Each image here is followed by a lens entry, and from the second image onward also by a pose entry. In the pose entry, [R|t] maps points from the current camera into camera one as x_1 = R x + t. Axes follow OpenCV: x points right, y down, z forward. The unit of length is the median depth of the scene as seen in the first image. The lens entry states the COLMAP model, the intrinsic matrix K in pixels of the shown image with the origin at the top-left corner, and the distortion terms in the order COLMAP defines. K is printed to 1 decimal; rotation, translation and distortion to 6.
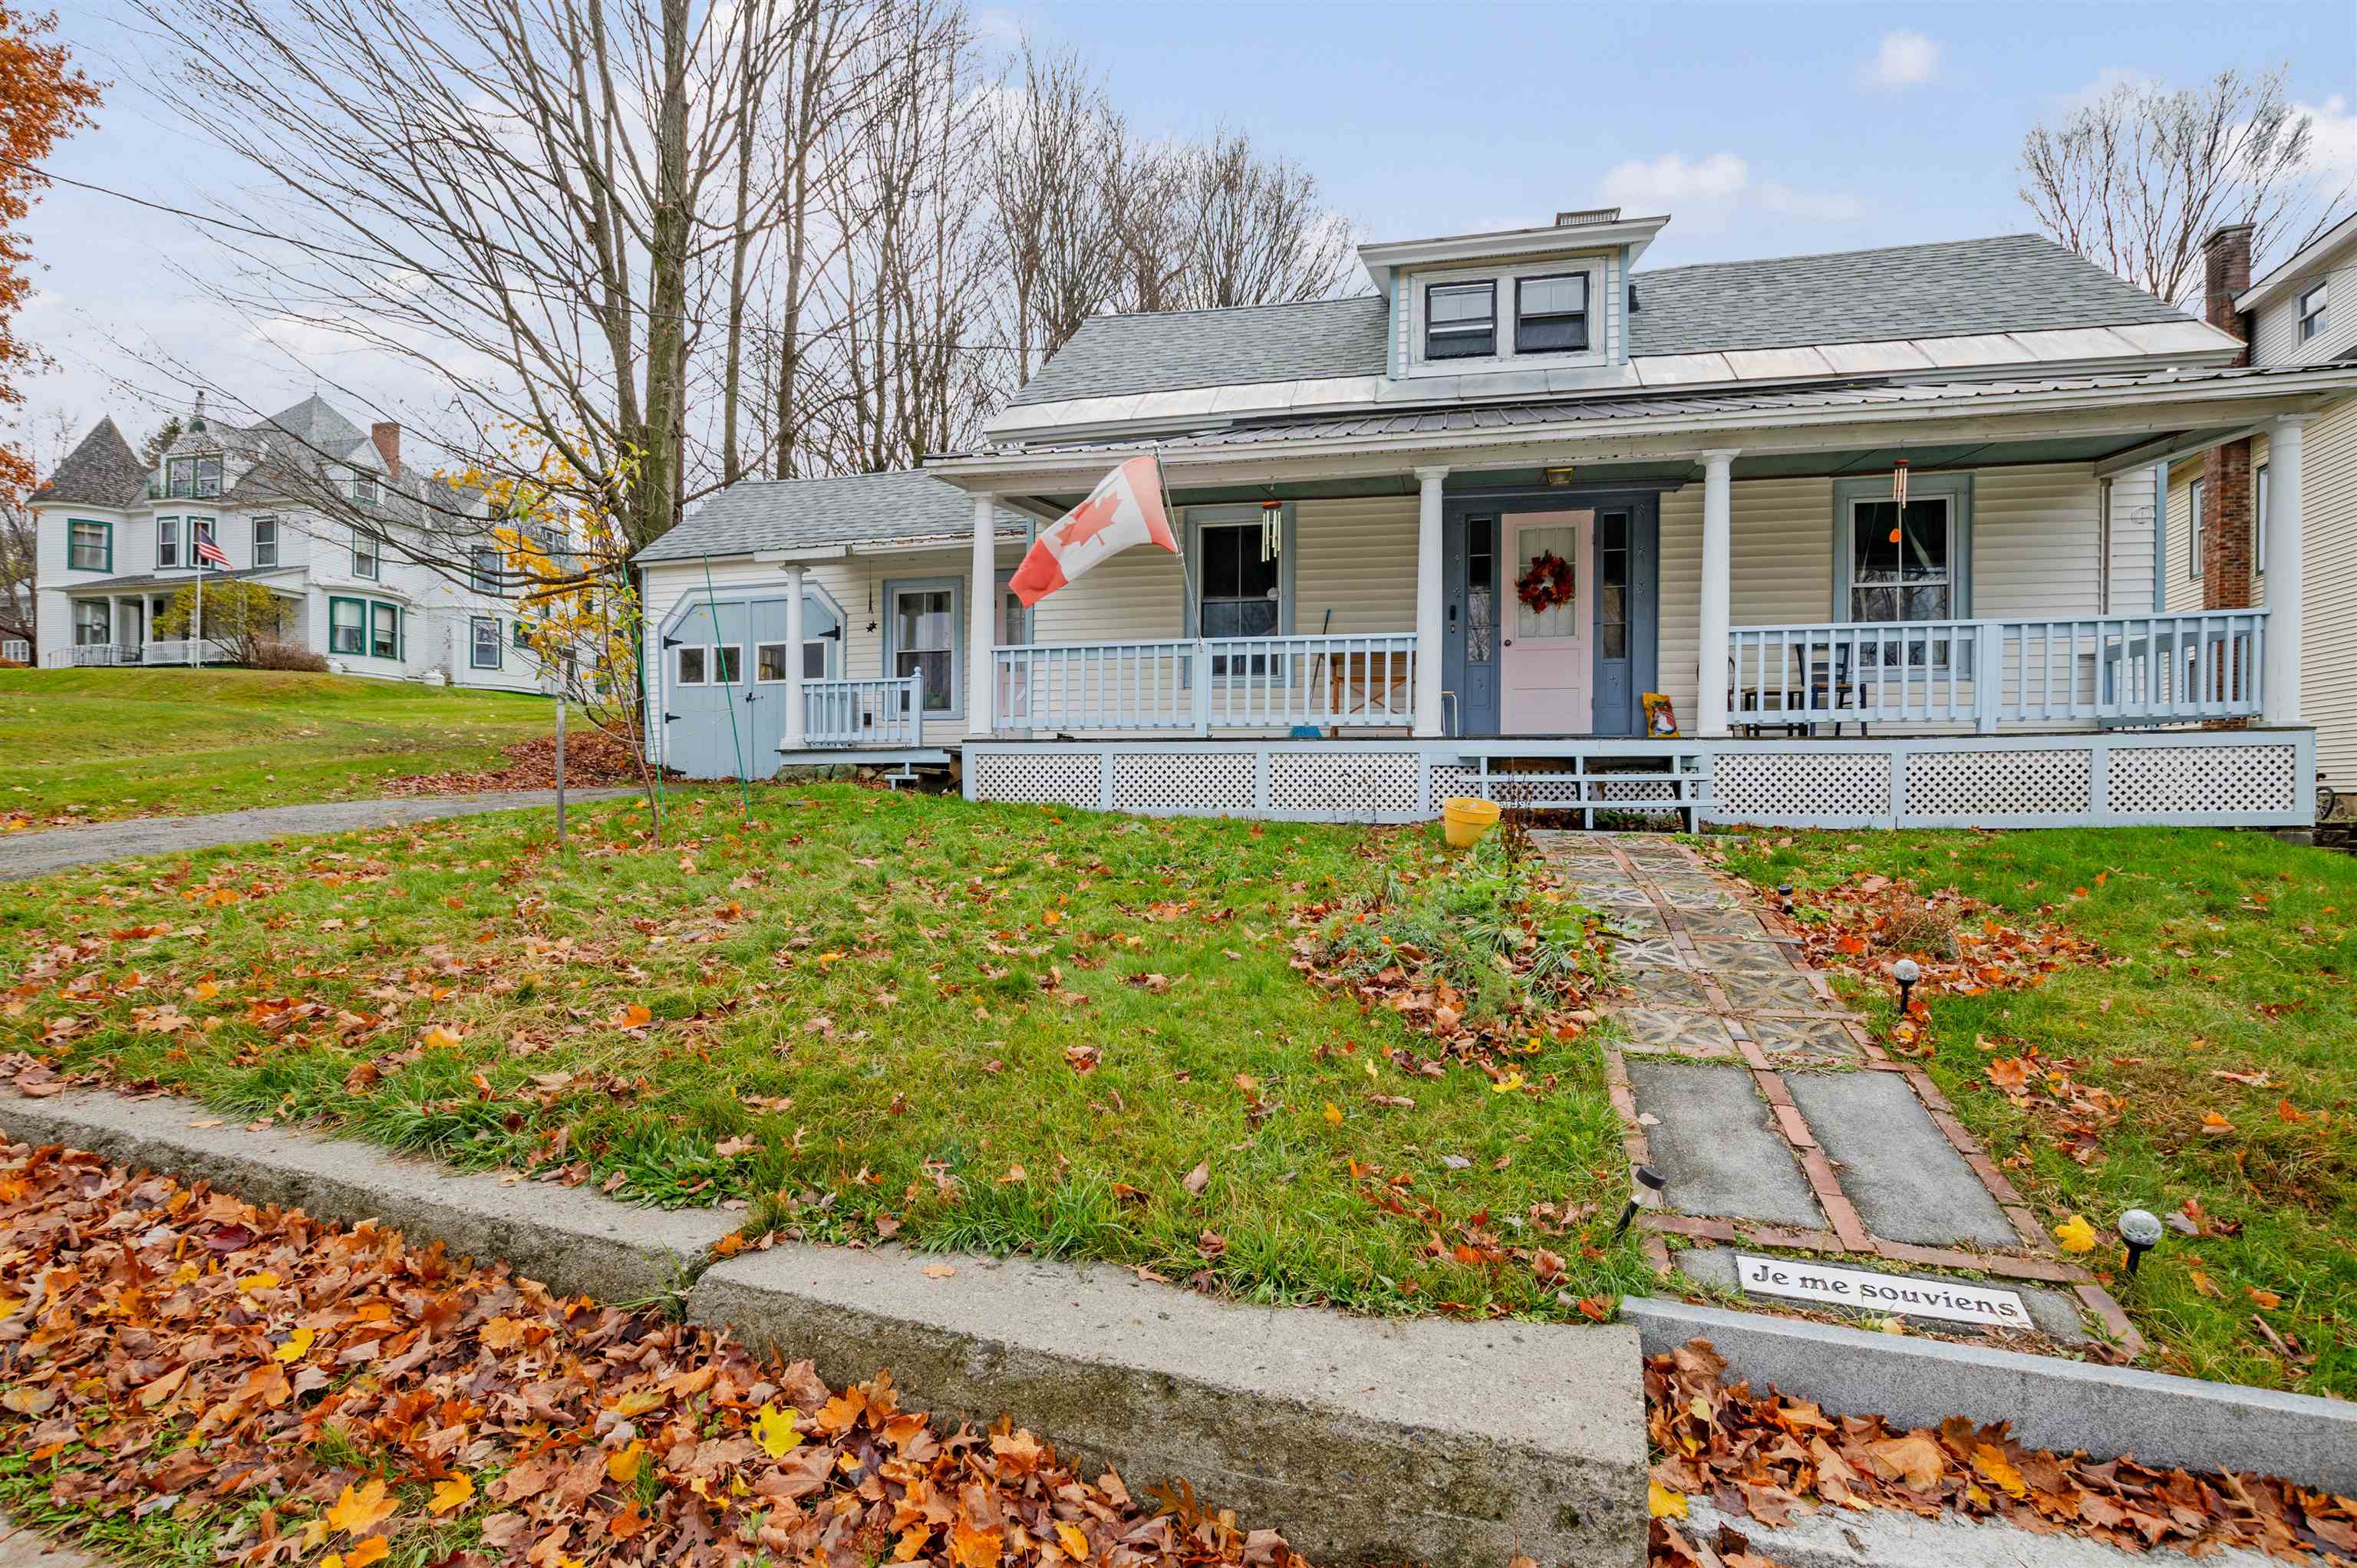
lens RADIAL K [[1082.7, 0, 1175.2], [0, 1082.7, 811.6], [0, 0, 1]] dist [-0.024736, 0.000410]
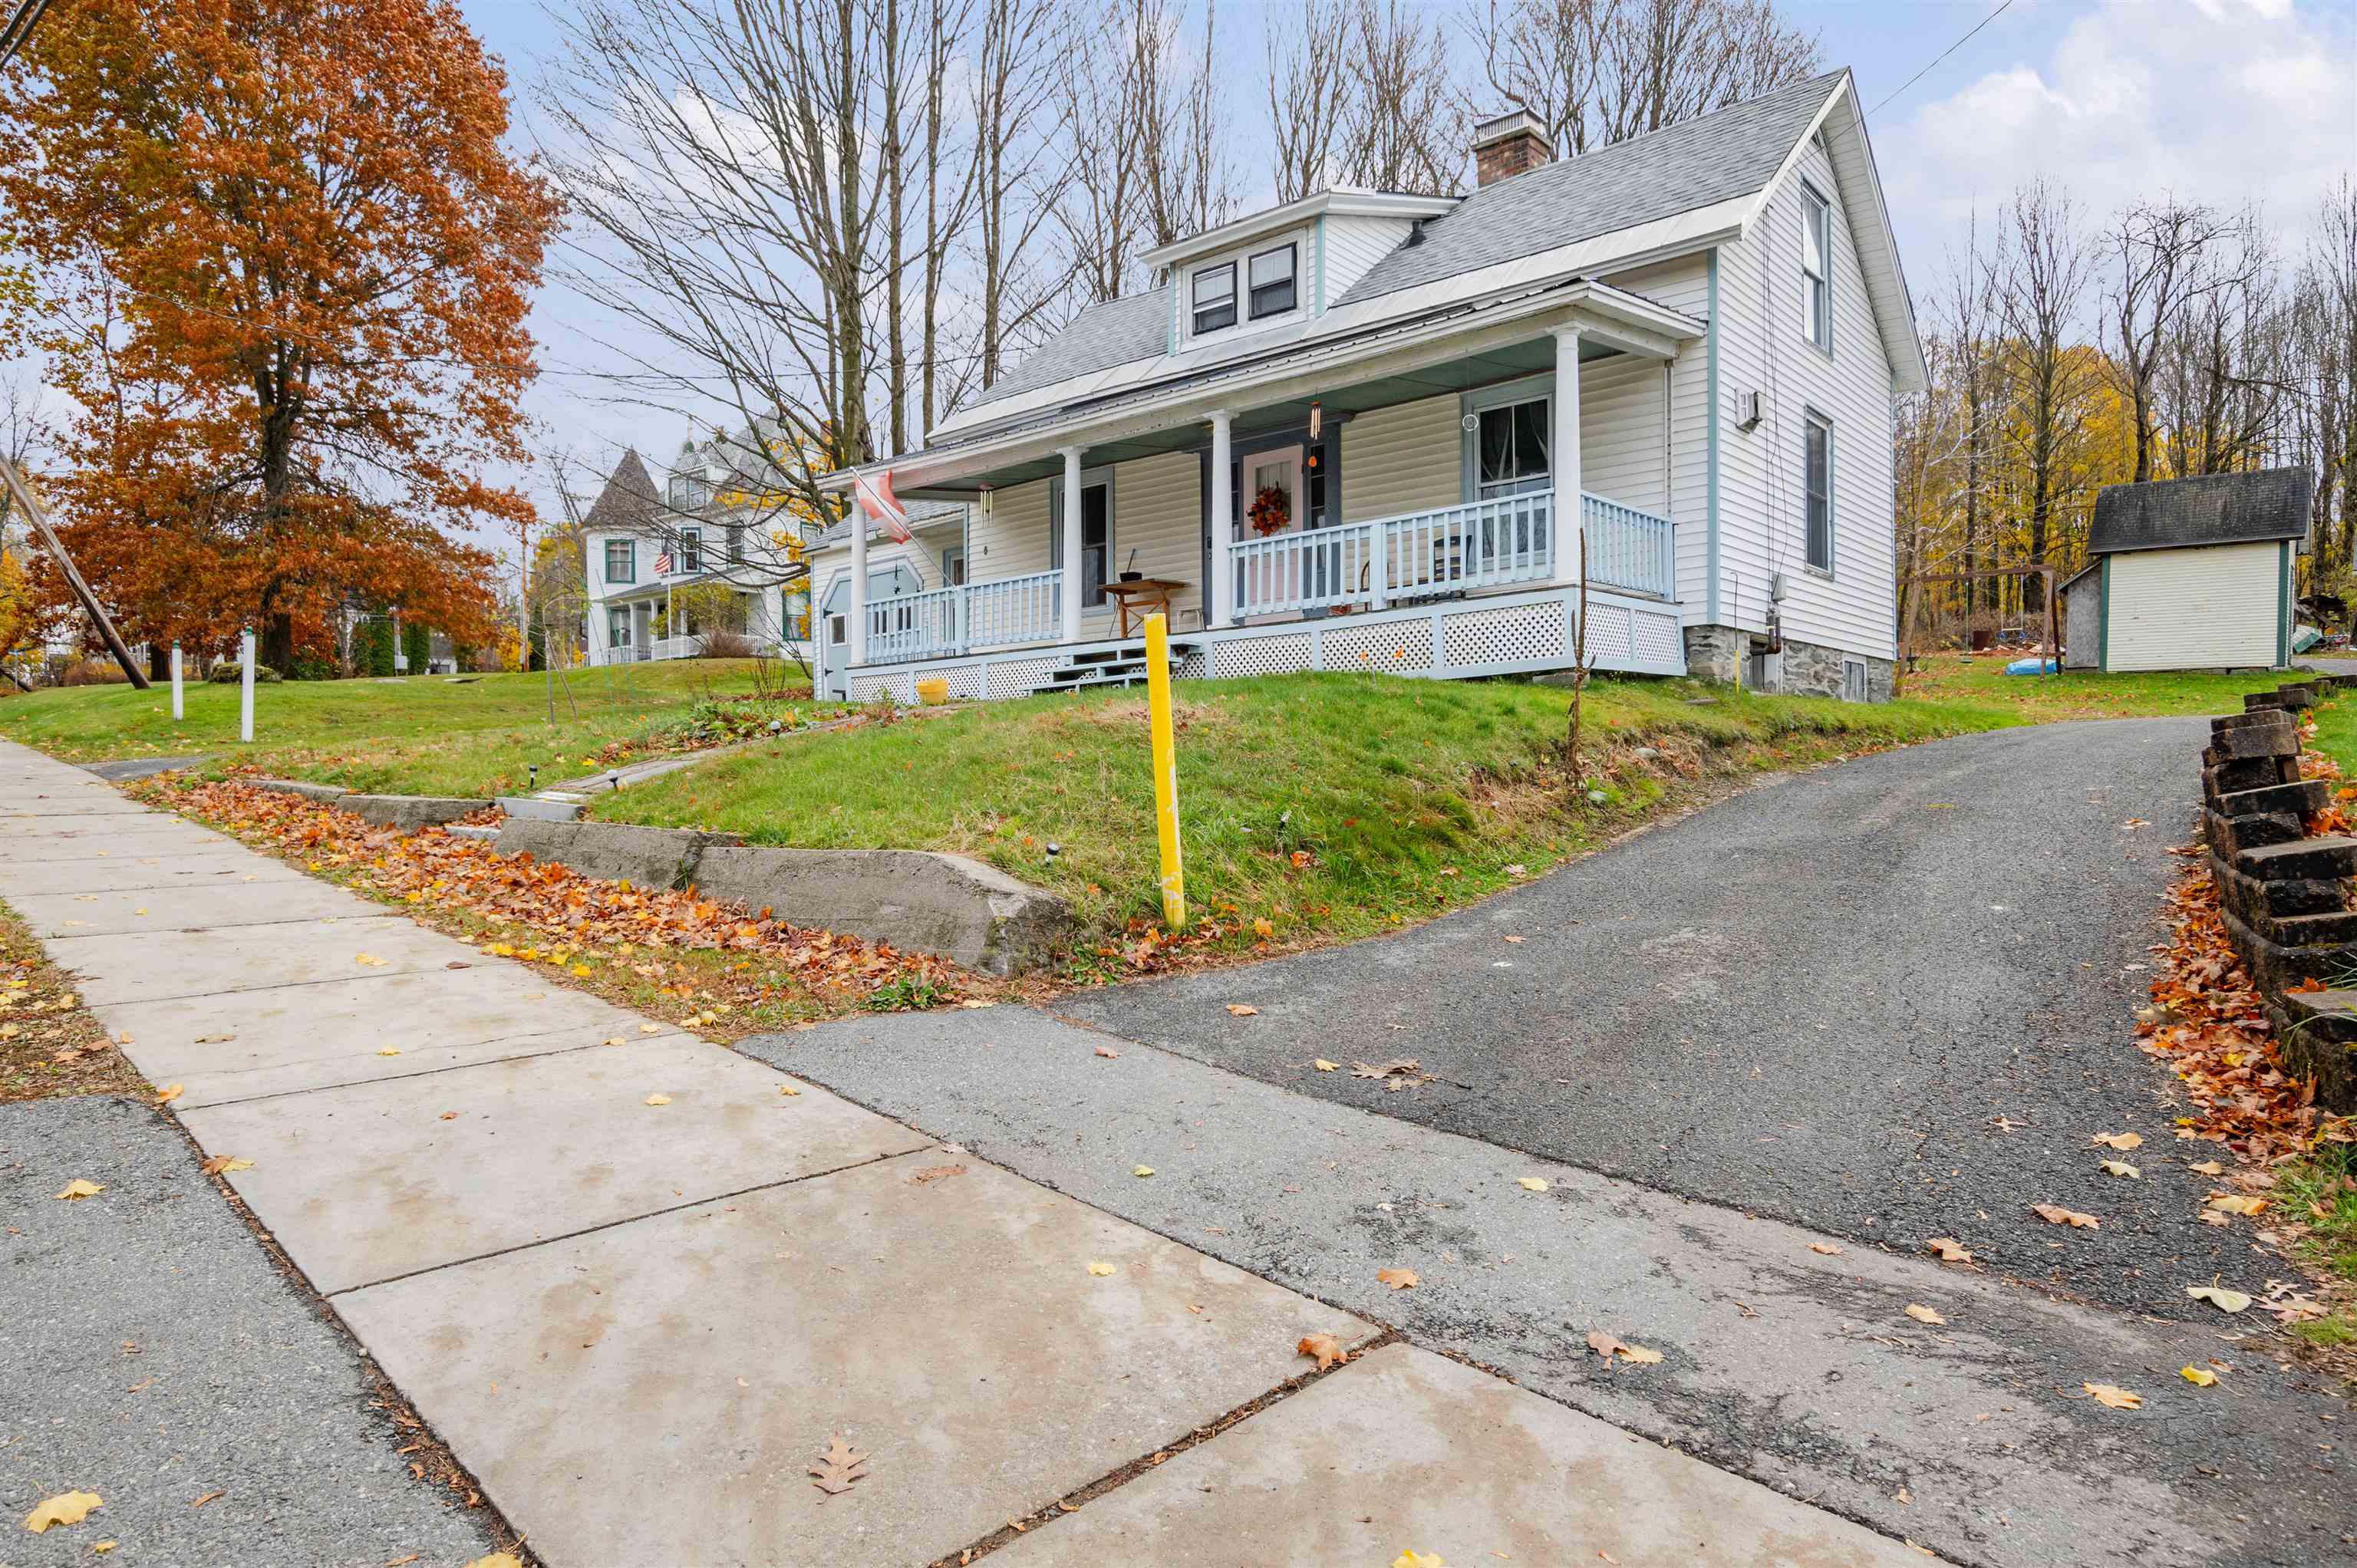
lens RADIAL K [[1432.6, 0, 1178.5], [0, 1432.6, 784.0], [0, 0, 1]] dist [-0.006687, -0.000463]
pose [[0.886569, -0.019687, -0.462178, 0.667750], [0.012808, 0.999756, -0.018018, 0.079861], [0.462419, 0.010055, 0.886604, -0.302840]]
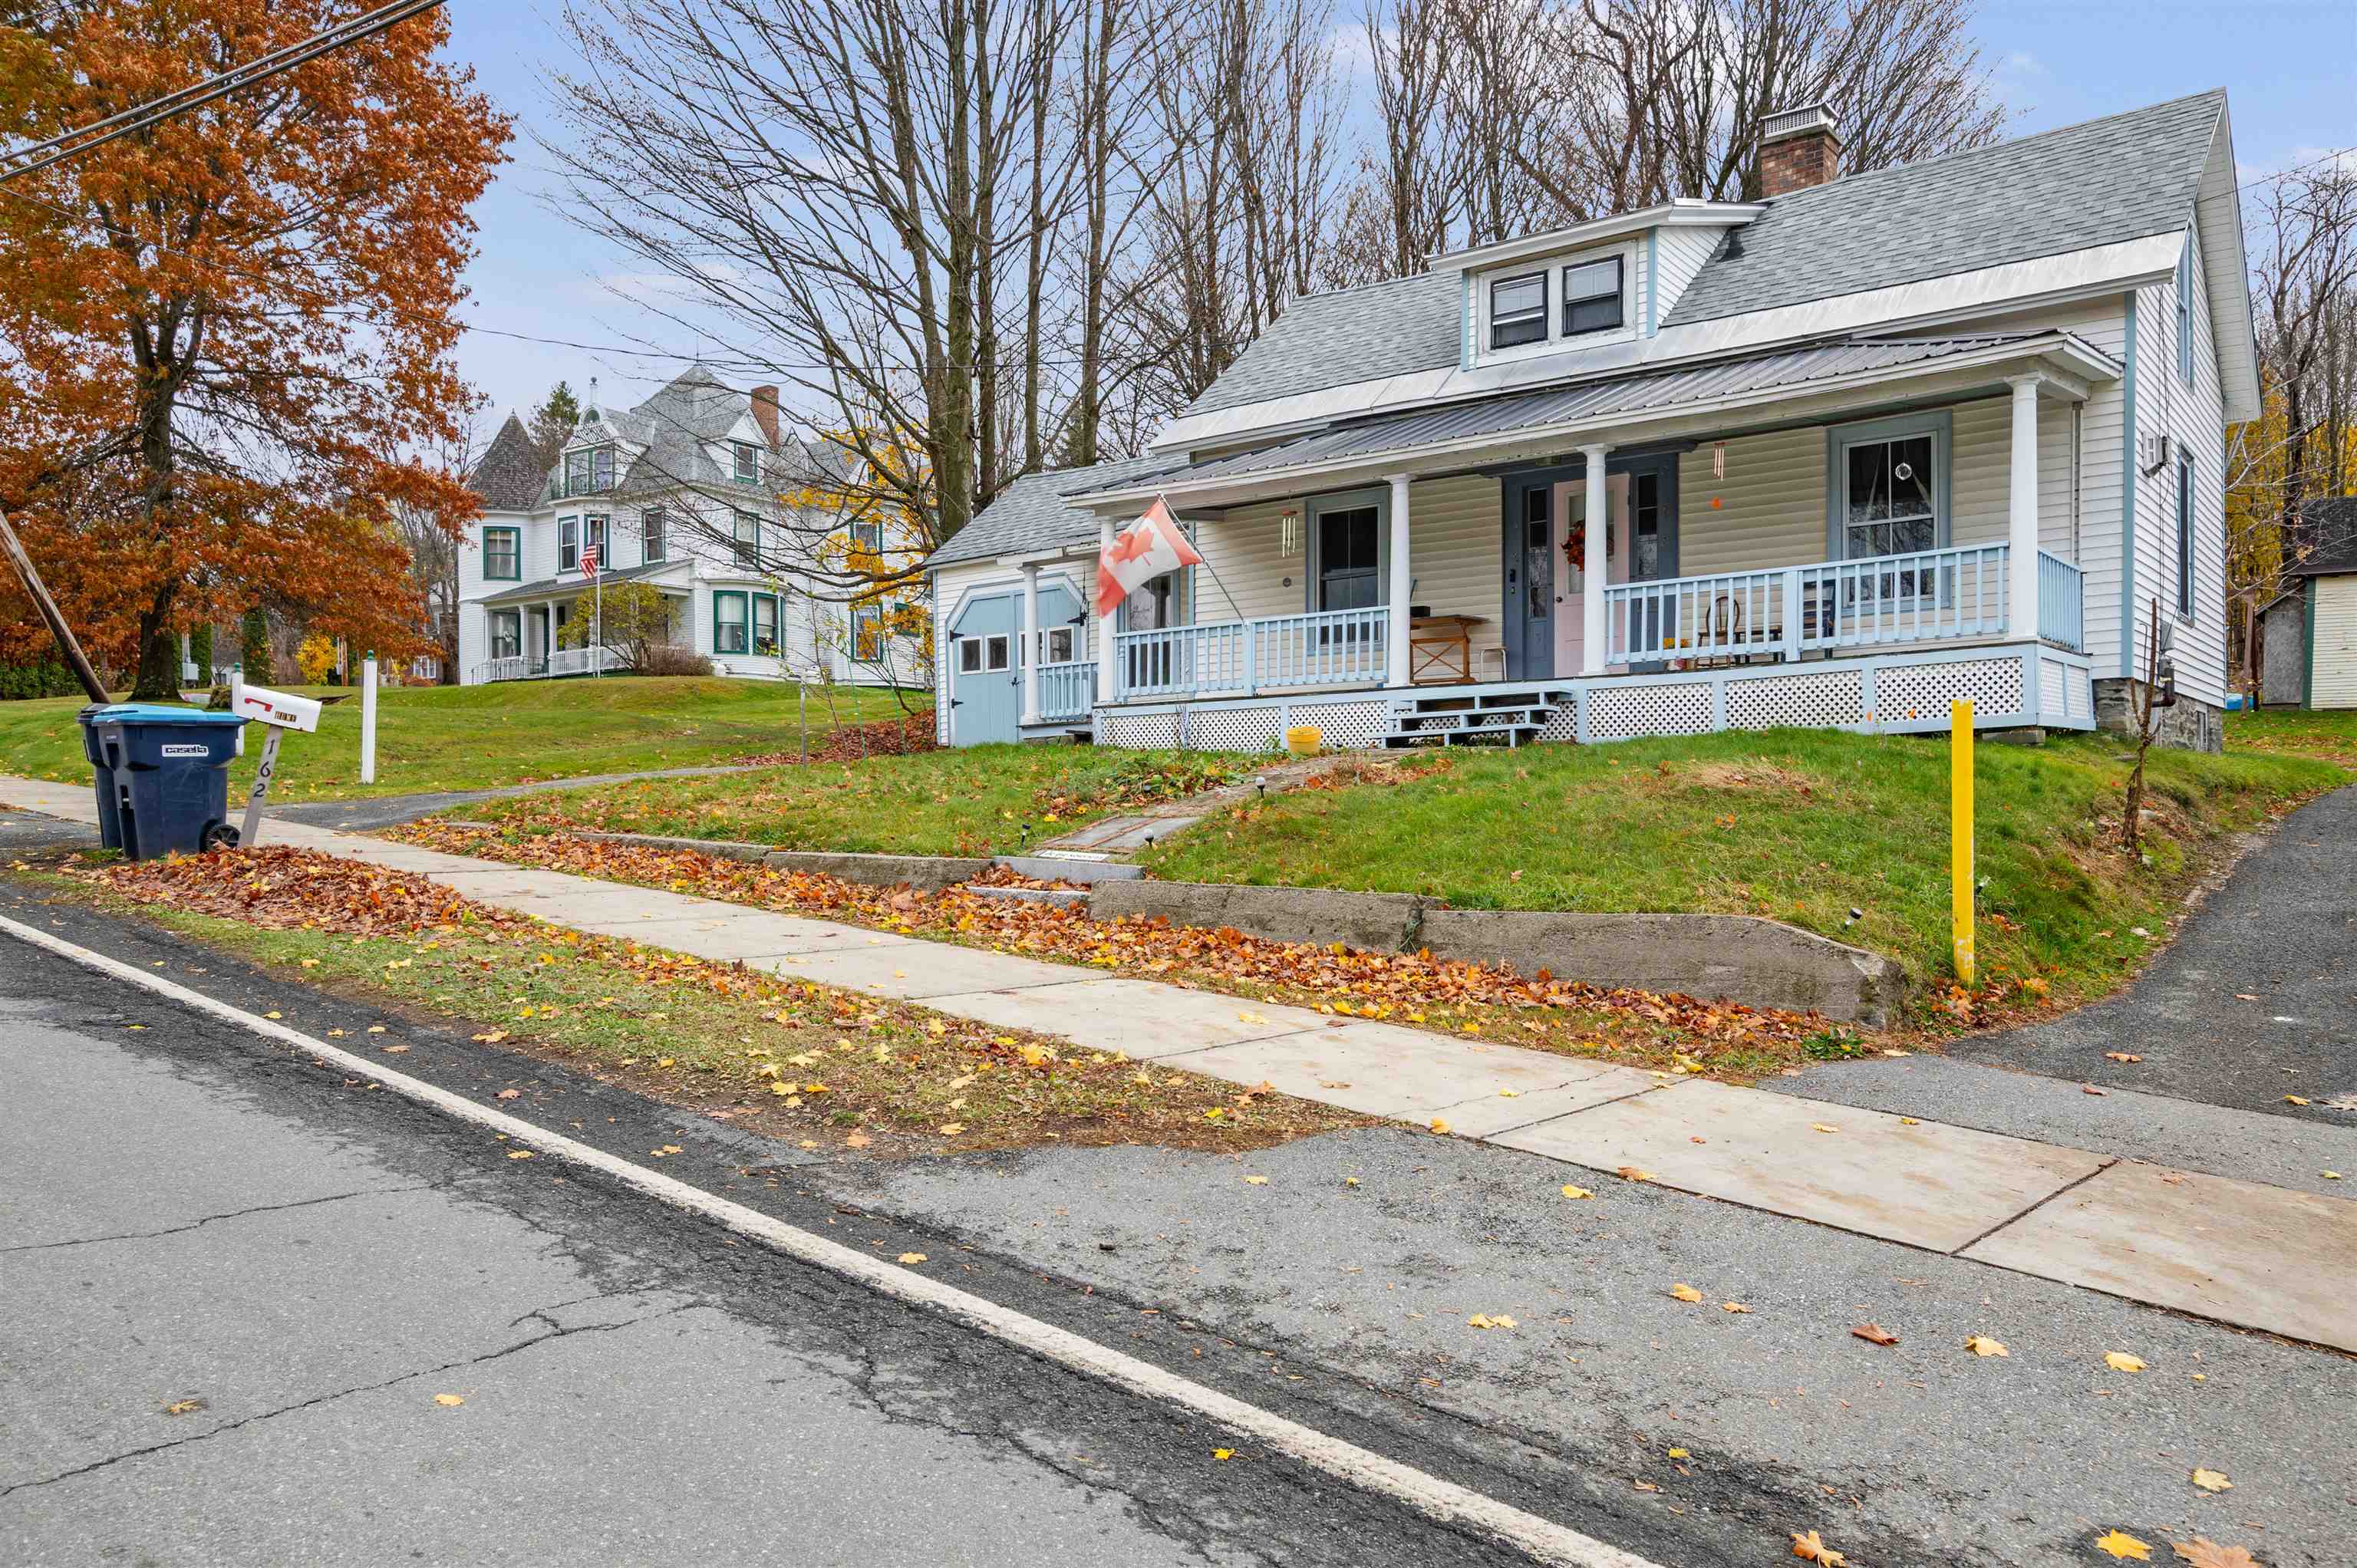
lens RADIAL K [[1744.9, 0, 1175.1], [0, 1744.9, 826.8], [0, 0, 1]] dist [0.006940, 0.003971]
pose [[0.913650, -0.015511, -0.406206, 0.463062], [0.010262, 0.999833, -0.015098, 0.069262], [0.406373, 0.009626, 0.913657, -0.547819]]
